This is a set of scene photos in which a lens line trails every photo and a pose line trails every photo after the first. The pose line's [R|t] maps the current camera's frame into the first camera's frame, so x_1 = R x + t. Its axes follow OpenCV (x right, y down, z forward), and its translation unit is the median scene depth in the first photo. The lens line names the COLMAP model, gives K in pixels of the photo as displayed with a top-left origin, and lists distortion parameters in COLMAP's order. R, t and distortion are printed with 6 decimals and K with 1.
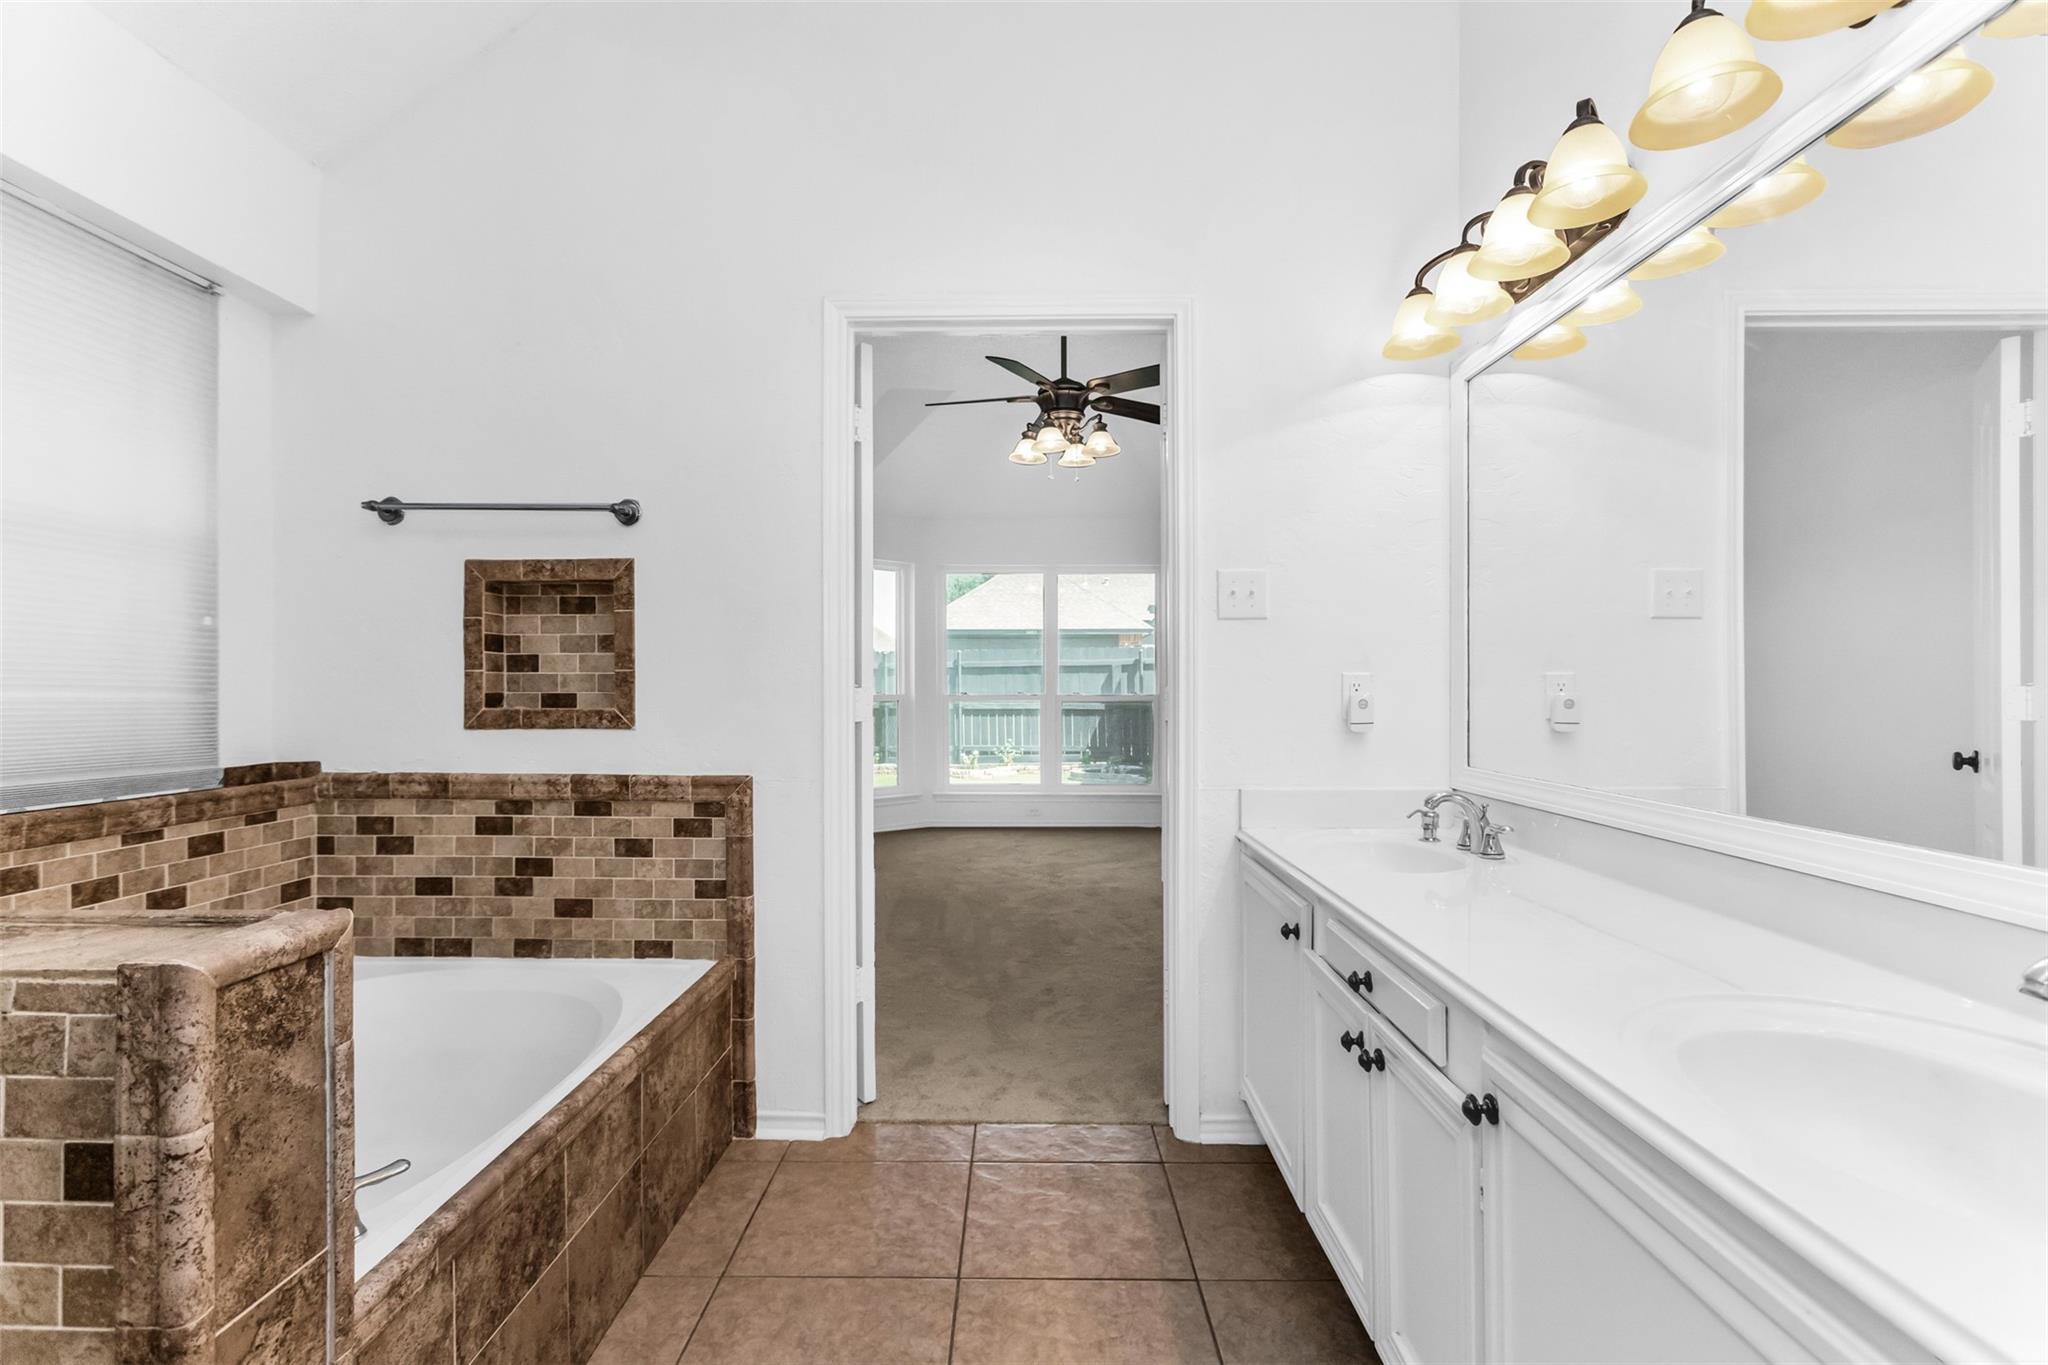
lens RADIAL K [[980.5, 0, 1016.1], [0, 980.5, 680.8], [0, 0, 1]] dist [0.002306, 0.000960]
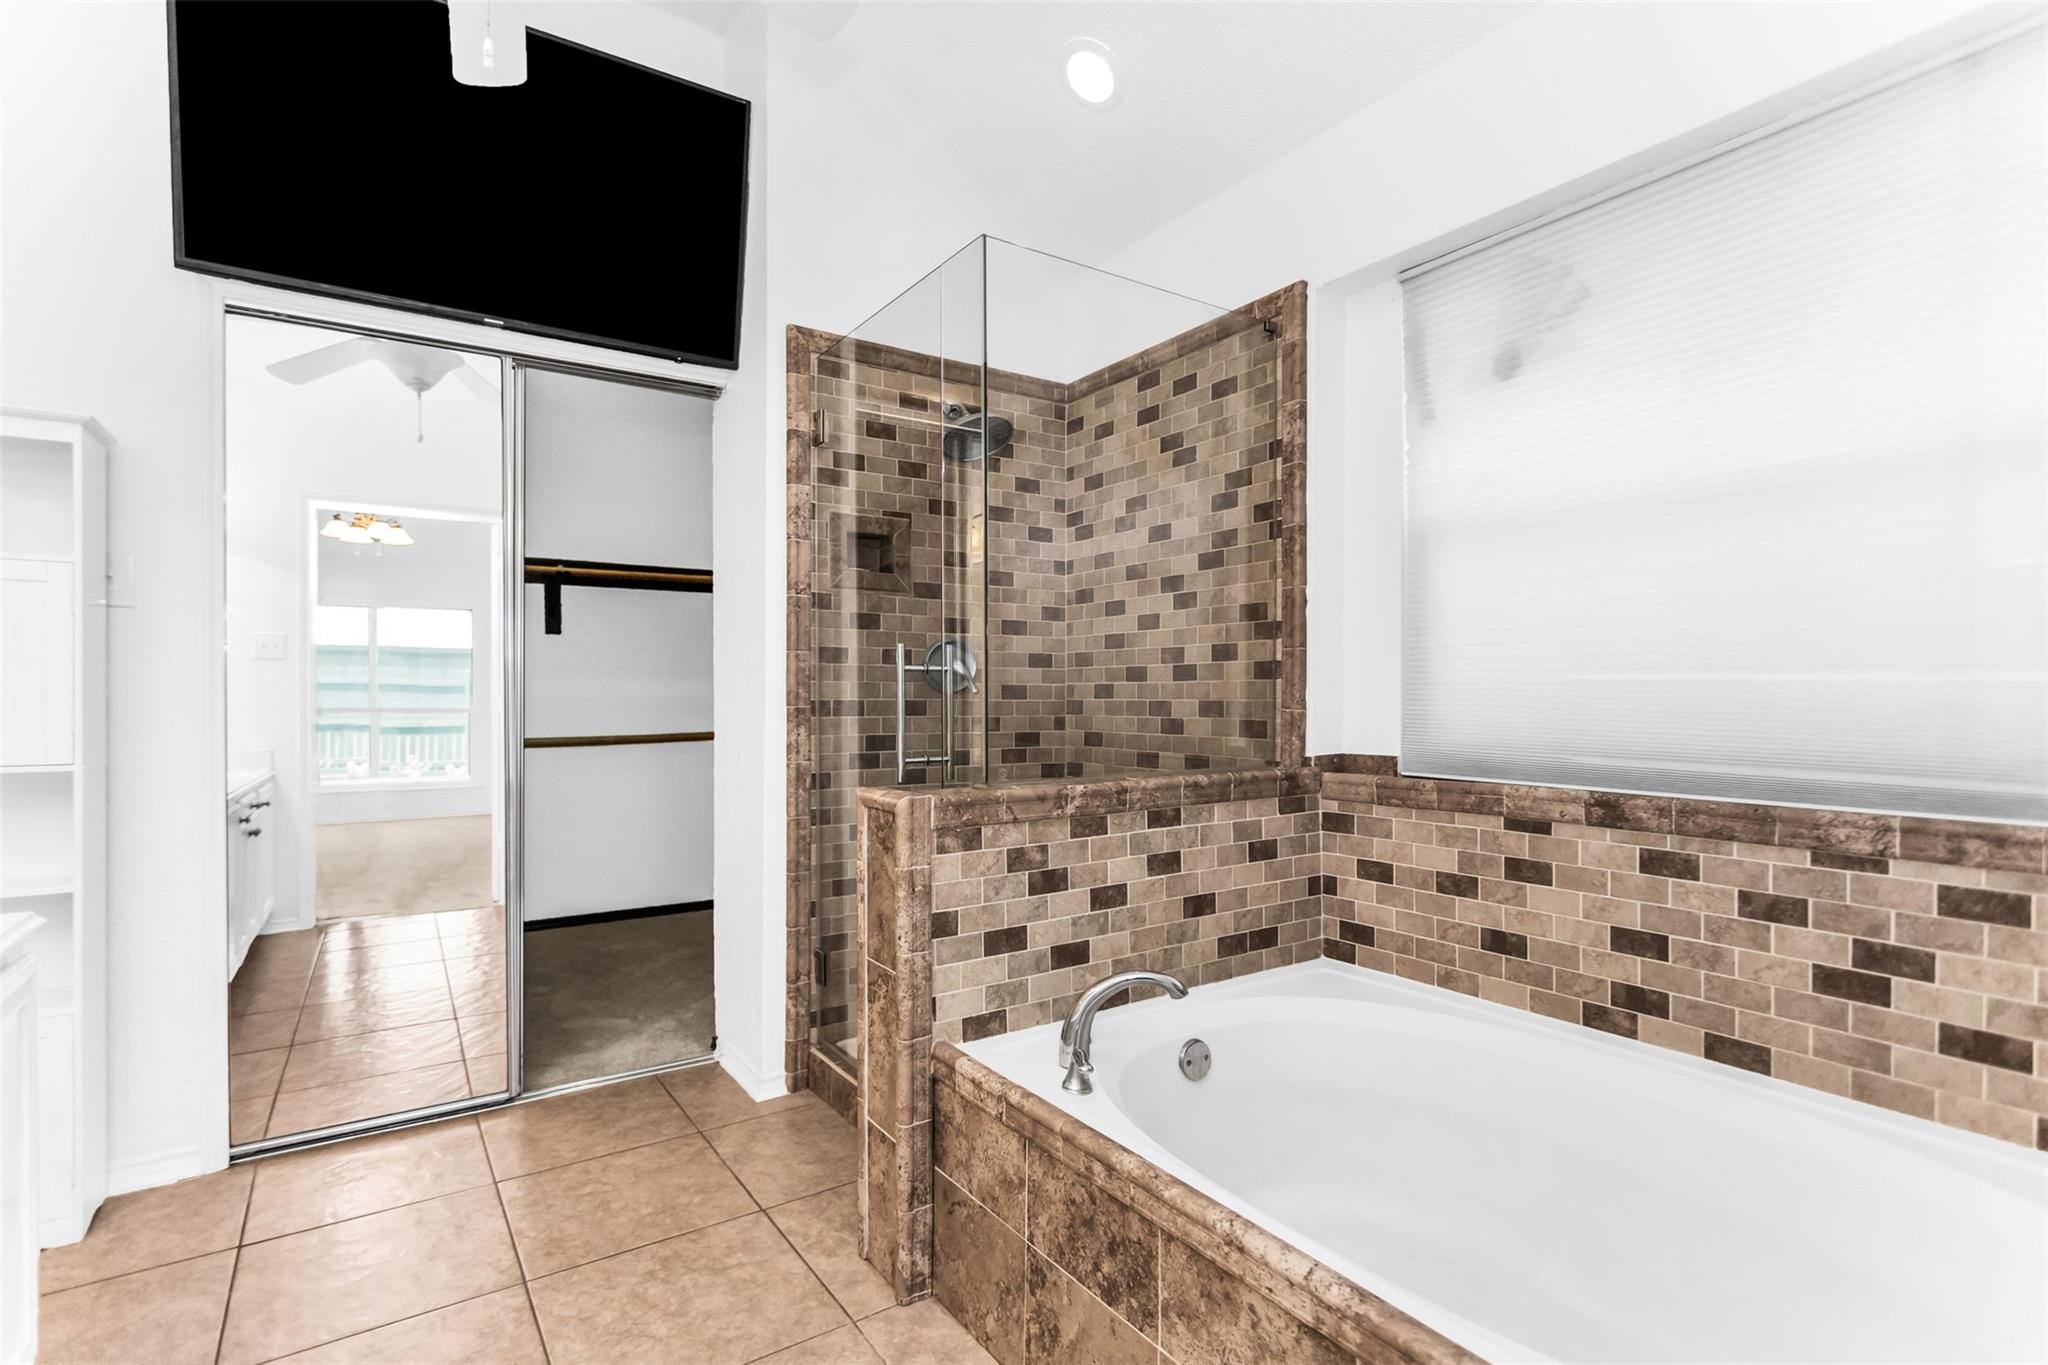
lens RADIAL K [[980.5, 0, 1016.1], [0, 980.5, 680.8], [0, 0, 1]] dist [0.002306, 0.000960]
pose [[-0.820313, -0.002671, -0.571909, 0.086735], [0.007644, 0.999849, -0.015633, 0.024982], [0.571864, -0.017195, -0.820168, 1.299305]]
